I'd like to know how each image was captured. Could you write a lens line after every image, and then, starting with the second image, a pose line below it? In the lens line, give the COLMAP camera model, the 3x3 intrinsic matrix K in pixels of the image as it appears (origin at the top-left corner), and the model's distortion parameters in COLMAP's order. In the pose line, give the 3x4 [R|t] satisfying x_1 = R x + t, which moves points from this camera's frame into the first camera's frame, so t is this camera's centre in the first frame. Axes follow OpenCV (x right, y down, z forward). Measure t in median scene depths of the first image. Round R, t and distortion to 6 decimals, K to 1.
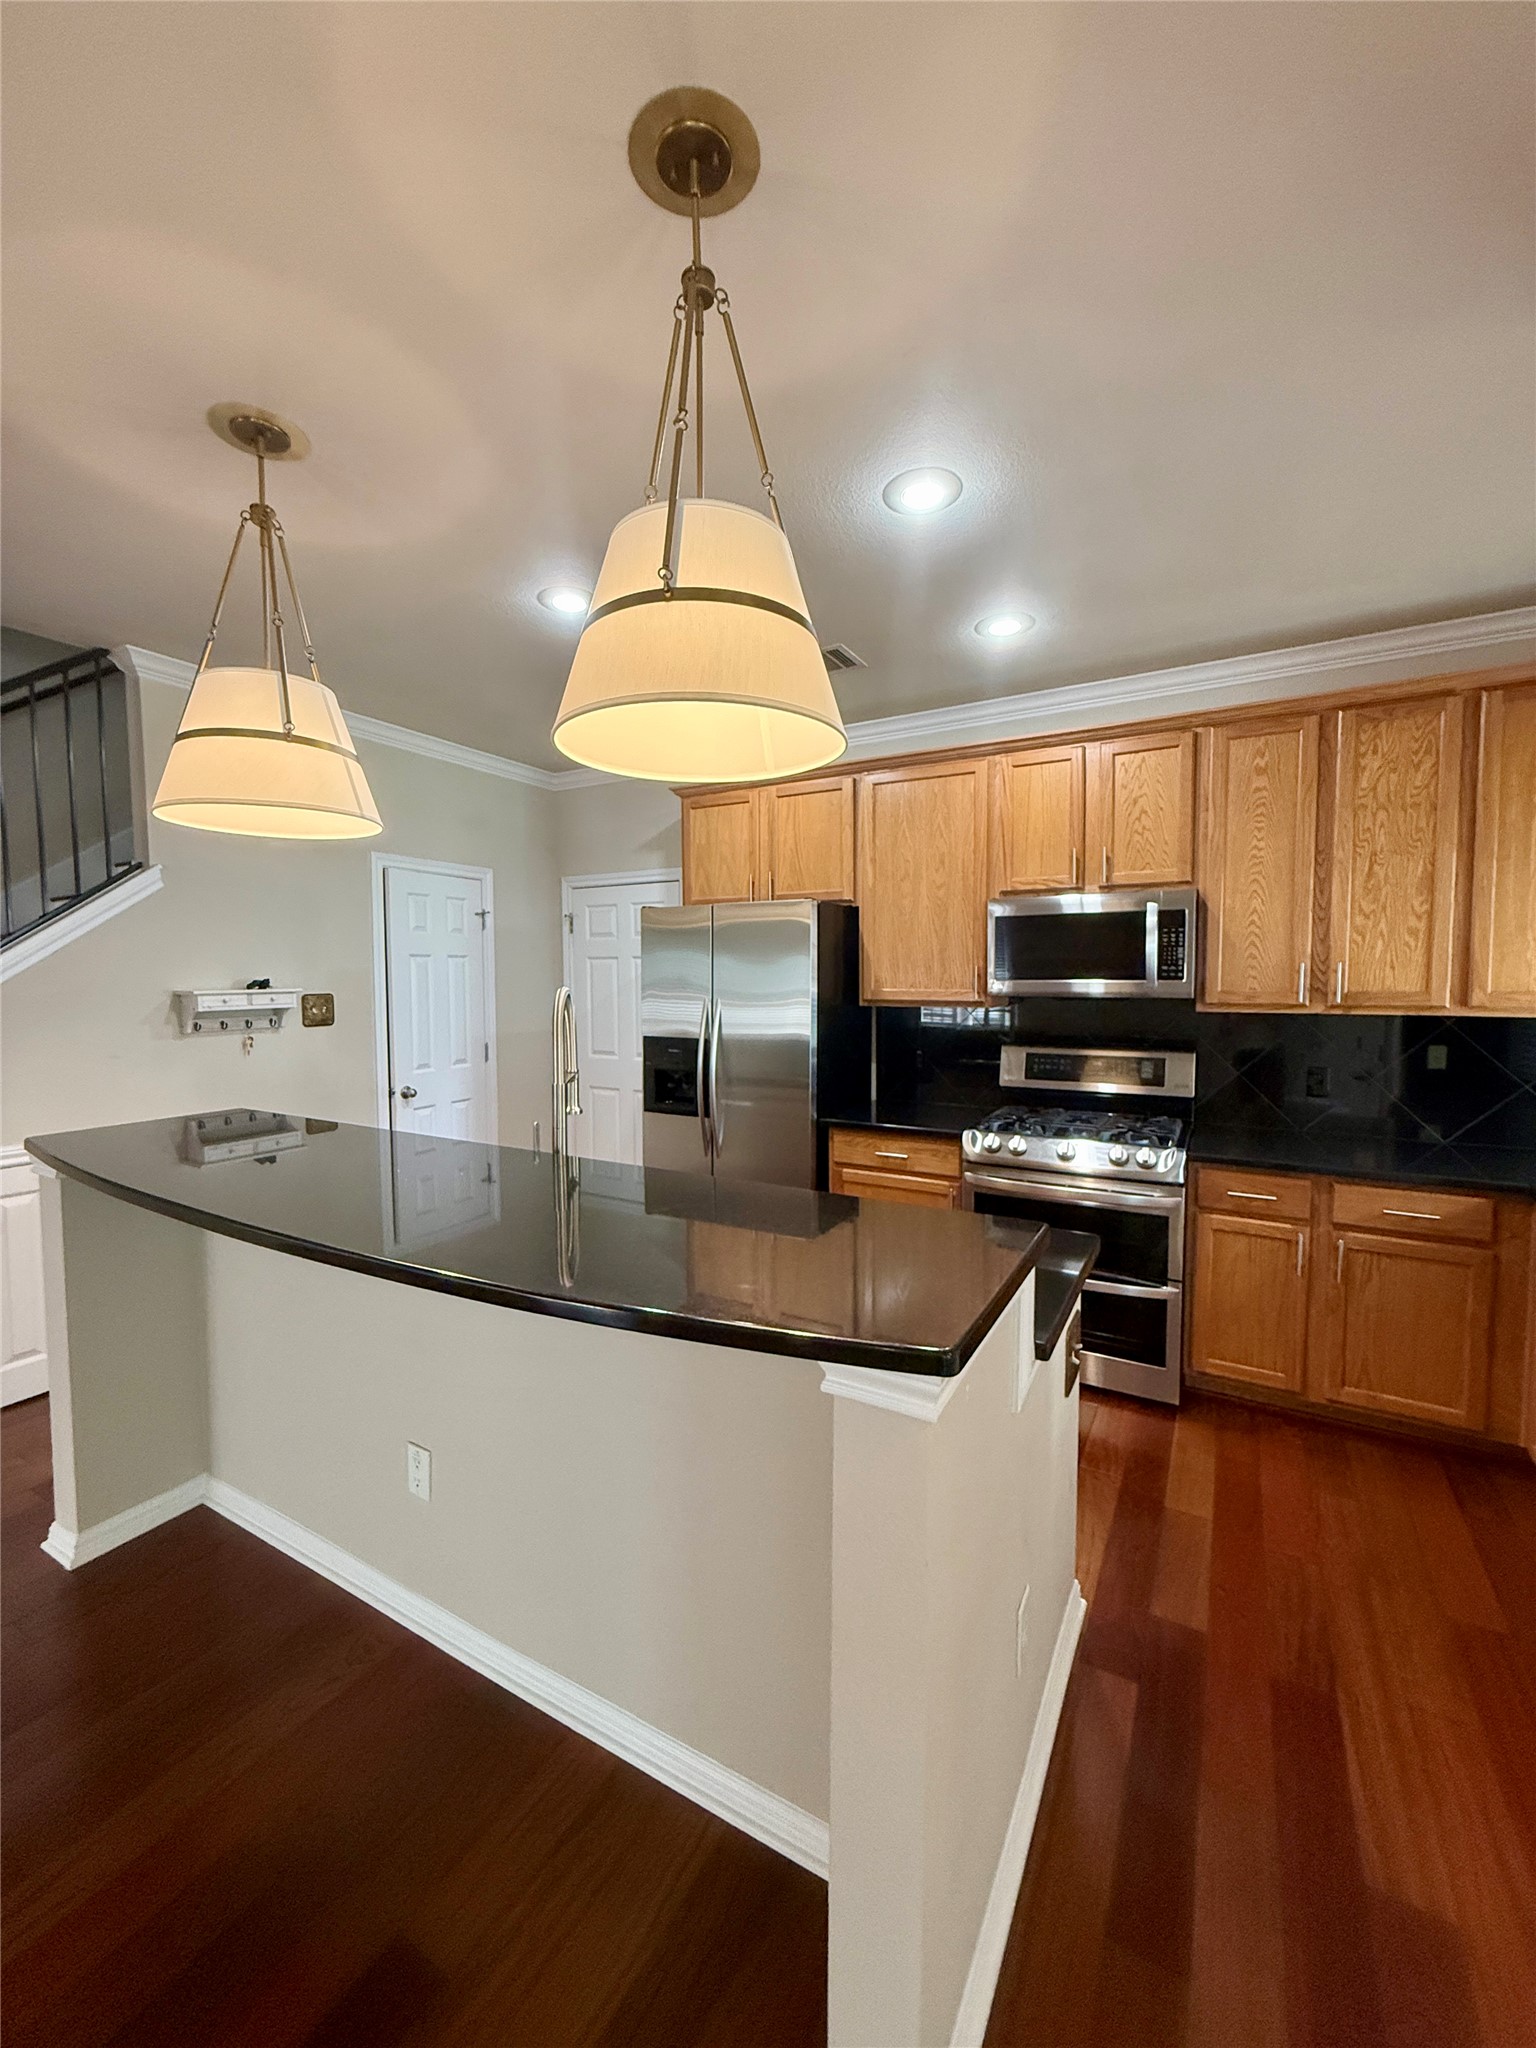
lens RADIAL K [[820.5, 0, 765.1], [0, 820.5, 1015.4], [0, 0, 1]] dist [-0.013569, -0.000064]
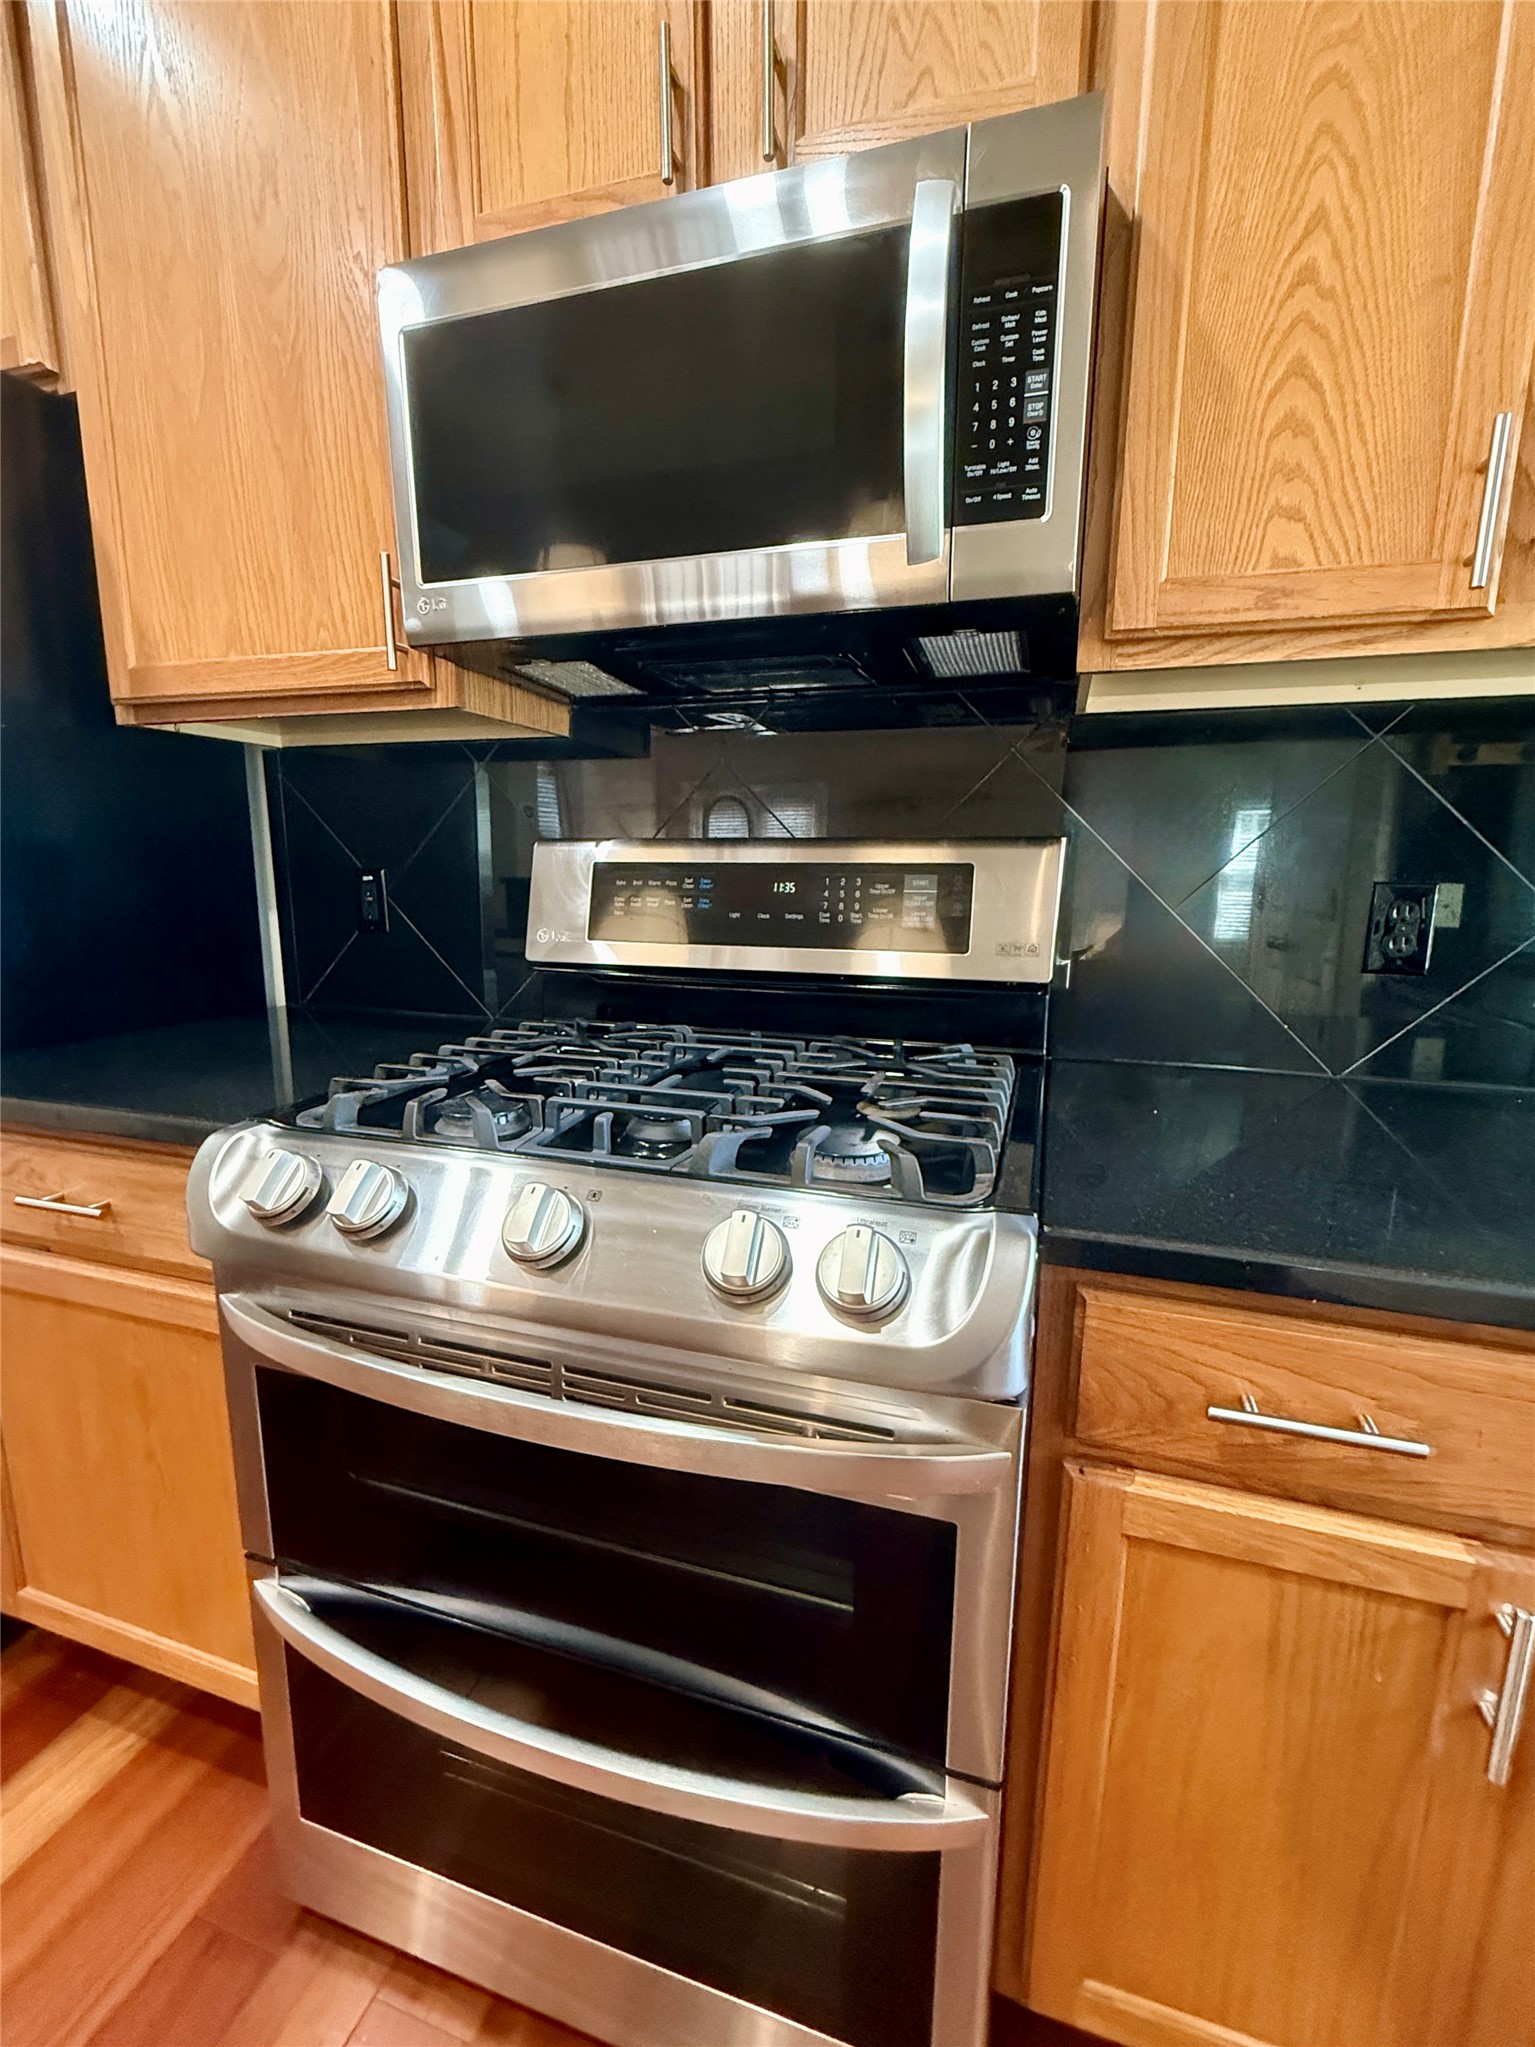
lens RADIAL K [[943.4, 0, 769.3], [0, 943.4, 1022.2], [0, 0, 1]] dist [0.000444, 0.000092]
pose [[0.975669, -0.029370, 0.217271, 0.363948], [0.001618, 0.991925, 0.126819, 0.075376], [-0.219241, -0.123382, 0.967838, 0.721661]]
